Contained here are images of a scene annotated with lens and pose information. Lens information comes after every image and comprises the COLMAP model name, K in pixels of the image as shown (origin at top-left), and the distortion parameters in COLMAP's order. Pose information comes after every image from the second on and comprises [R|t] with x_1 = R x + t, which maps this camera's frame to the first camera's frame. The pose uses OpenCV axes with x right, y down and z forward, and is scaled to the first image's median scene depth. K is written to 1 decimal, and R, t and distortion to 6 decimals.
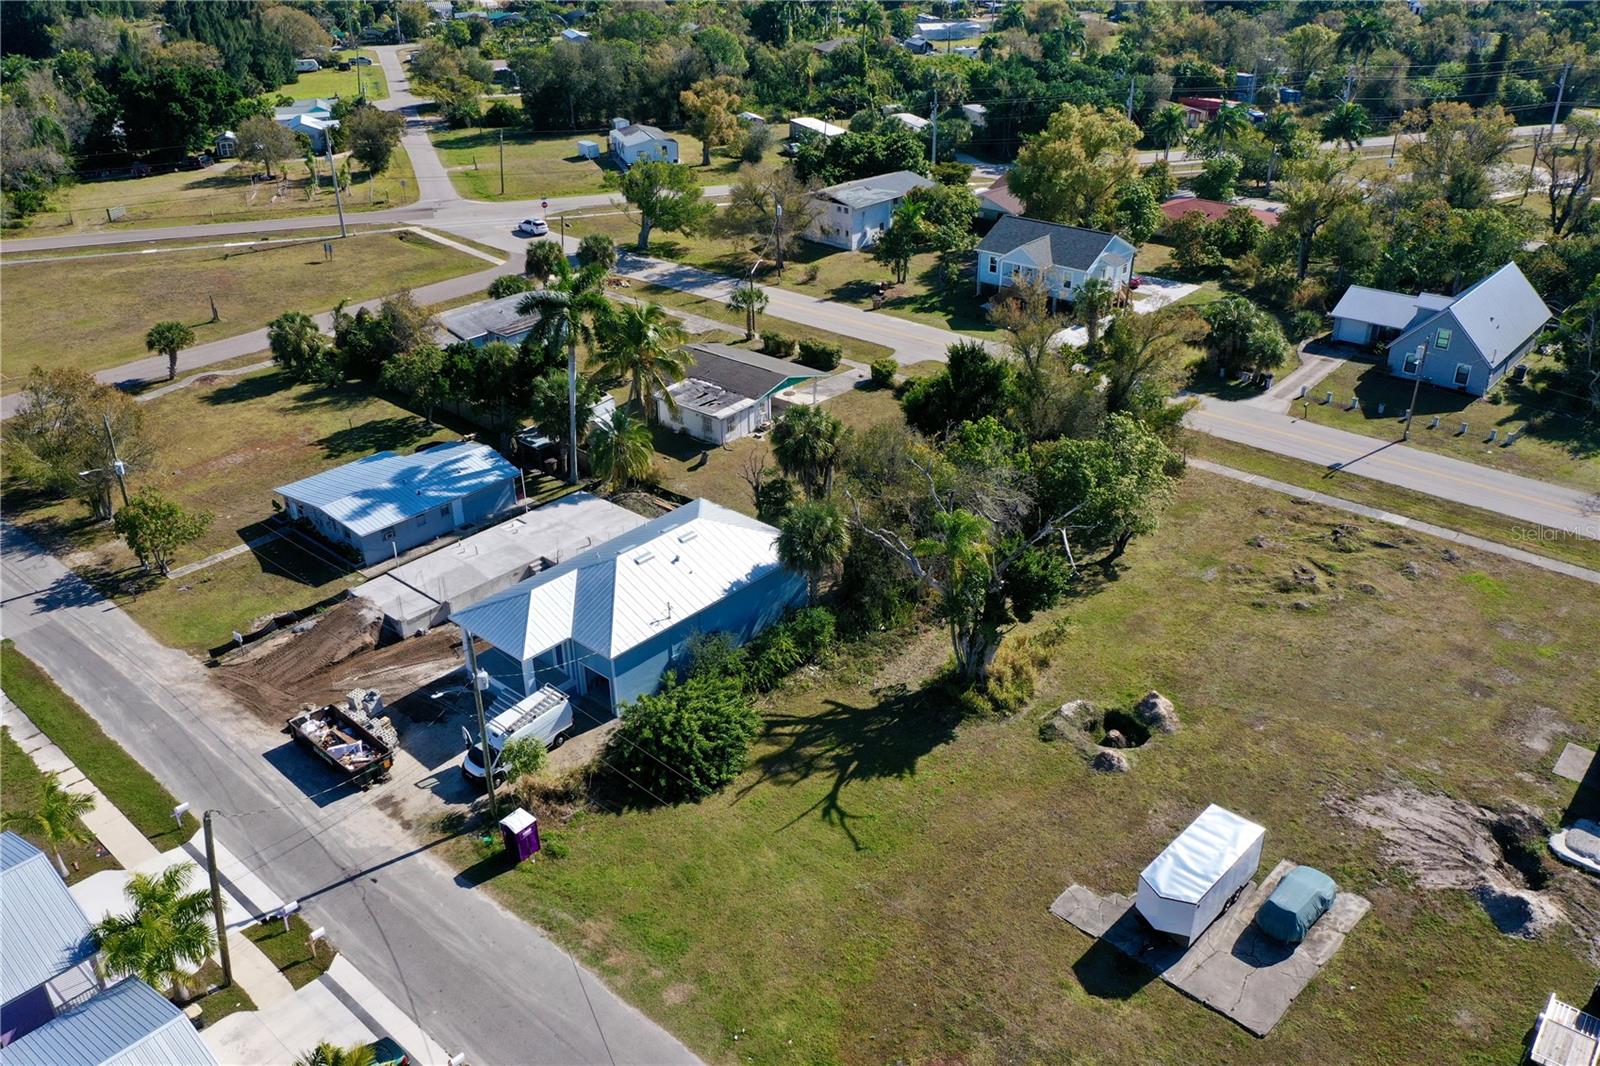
lens RADIAL K [[1257.0, 0, 801.8], [0, 1257.0, 537.2], [0, 0, 1]] dist [-0.007112, -0.000529]
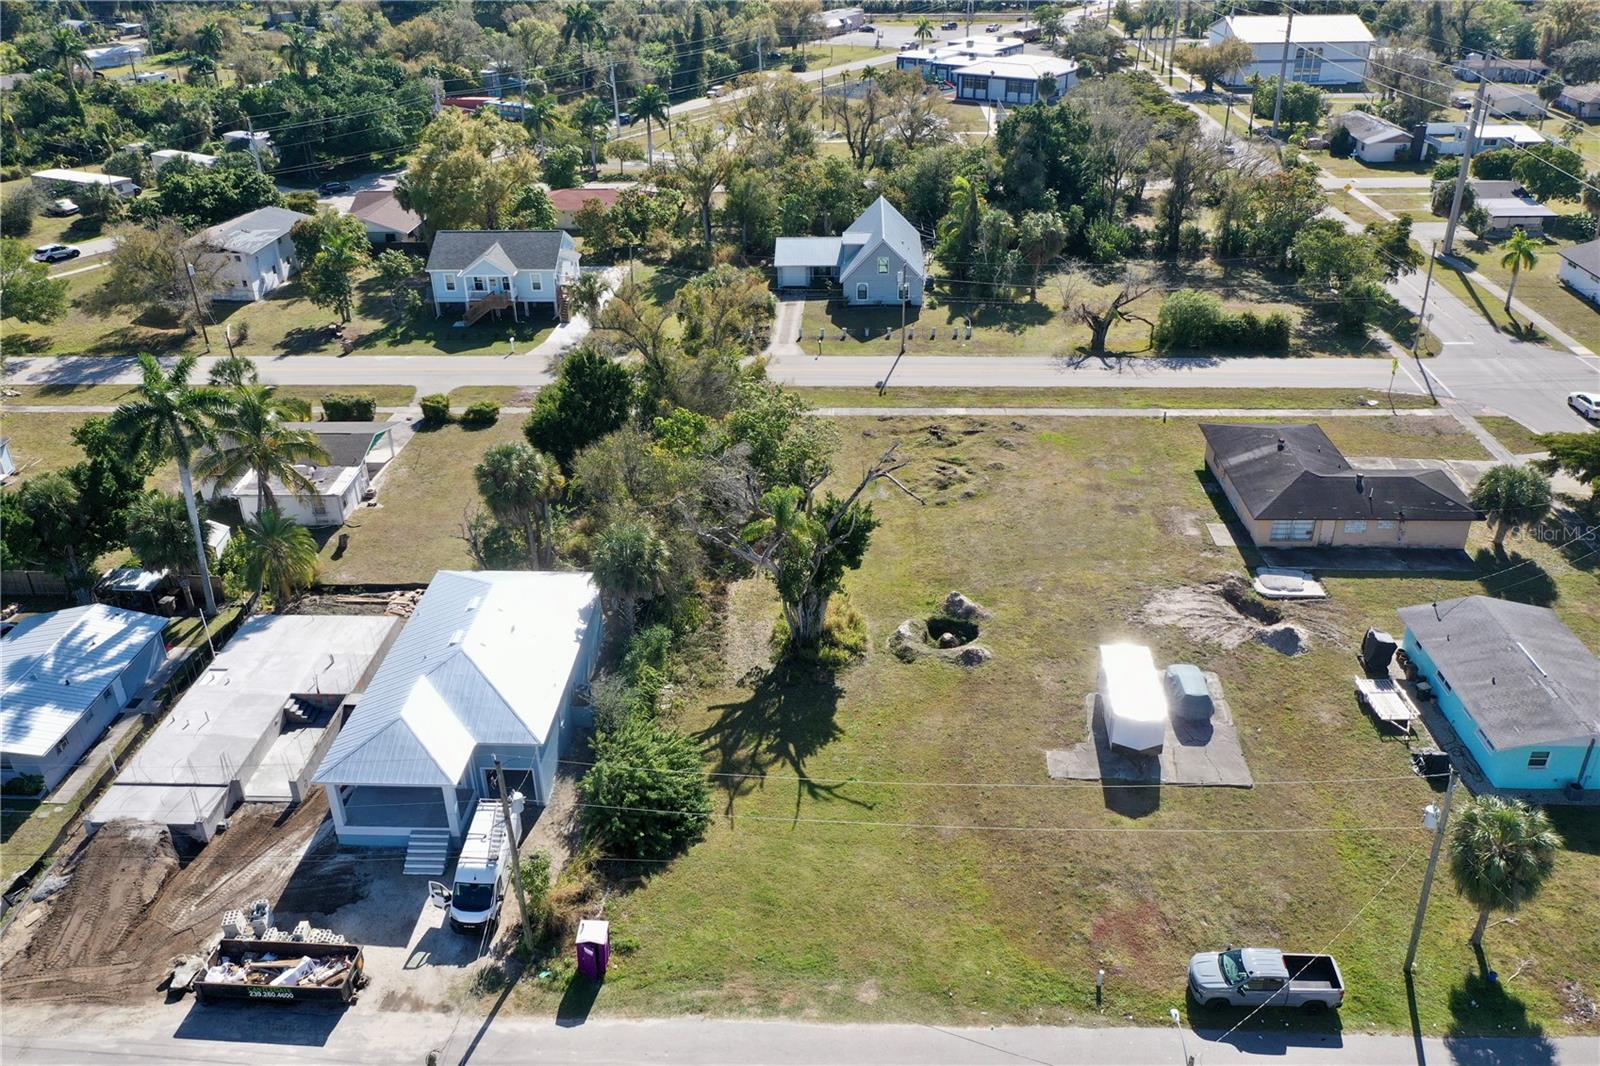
lens RADIAL K [[1257.0, 0, 801.8], [0, 1257.0, 537.2], [0, 0, 1]] dist [-0.007112, -0.000529]
pose [[0.780289, -0.298866, 0.549389, -0.363985], [0.299532, 0.949715, 0.091222, -0.057756], [-0.549026, 0.093380, 0.830572, 0.095537]]
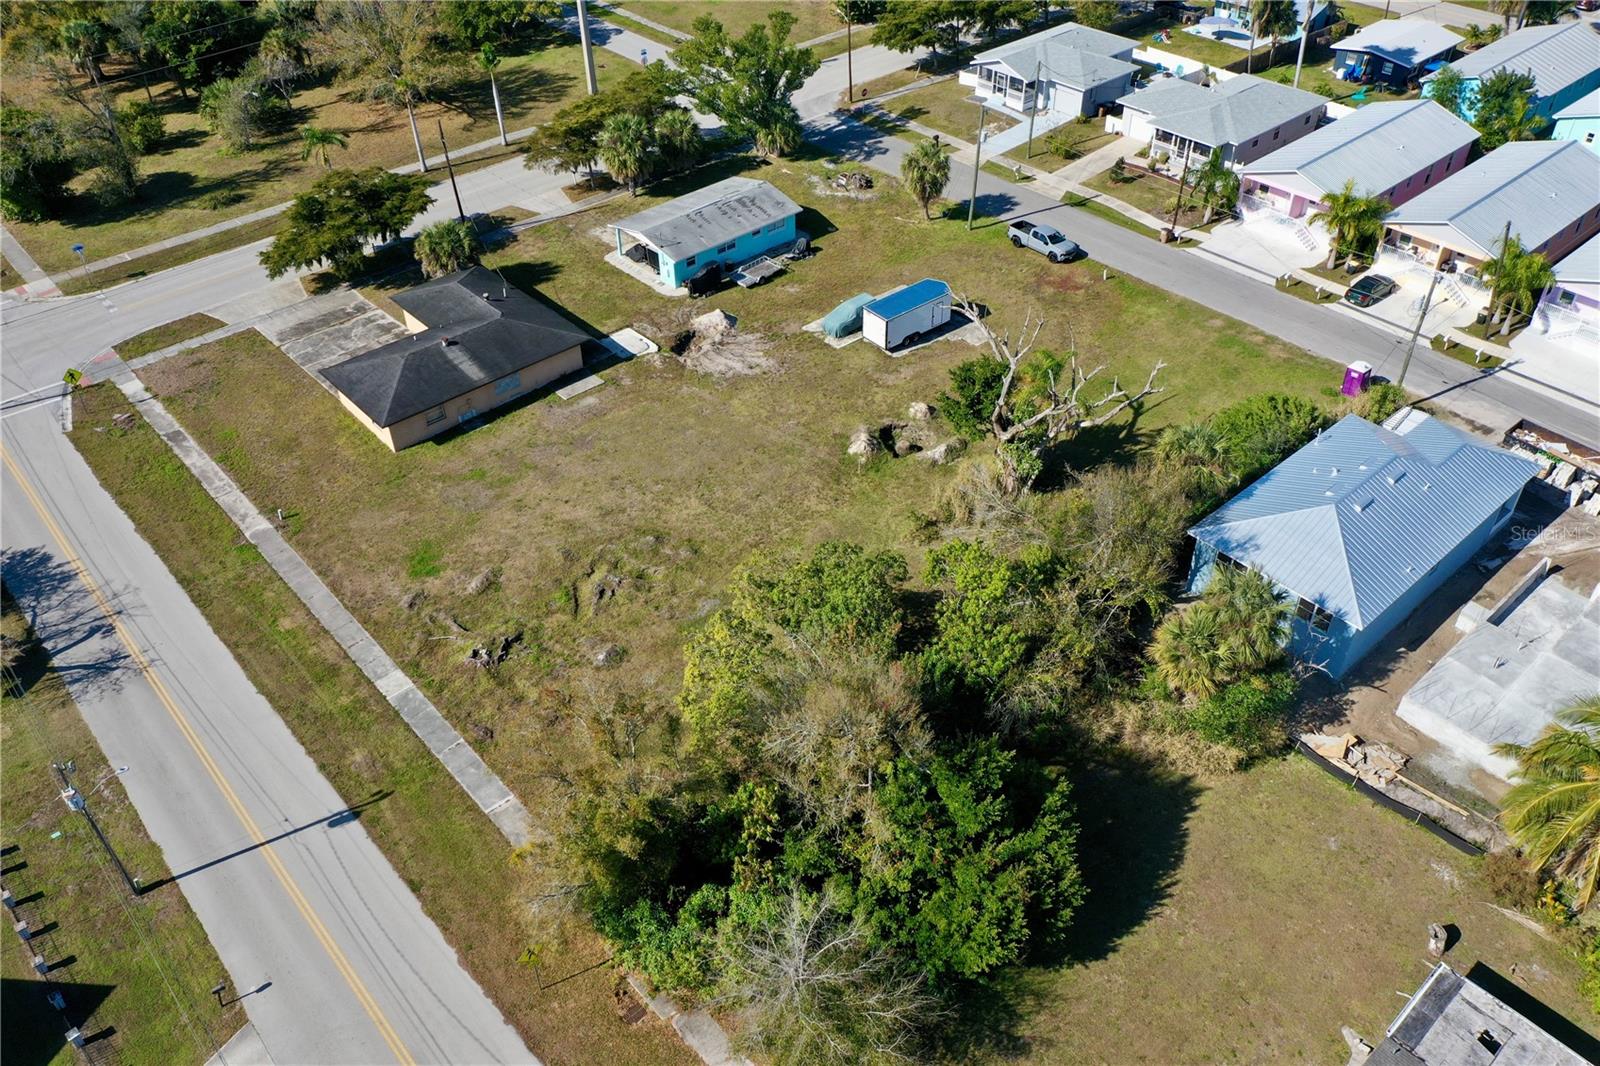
lens RADIAL K [[1260.8, 0, 800.0], [0, 1260.8, 533.0], [0, 0, 1]] dist [-0.004729, 0.001886]
pose [[-0.992142, -0.057212, 0.111274, 0.167955], [0.080396, 0.389945, 0.917322, -0.752625], [-0.095872, 0.919059, -0.382281, 1.250153]]
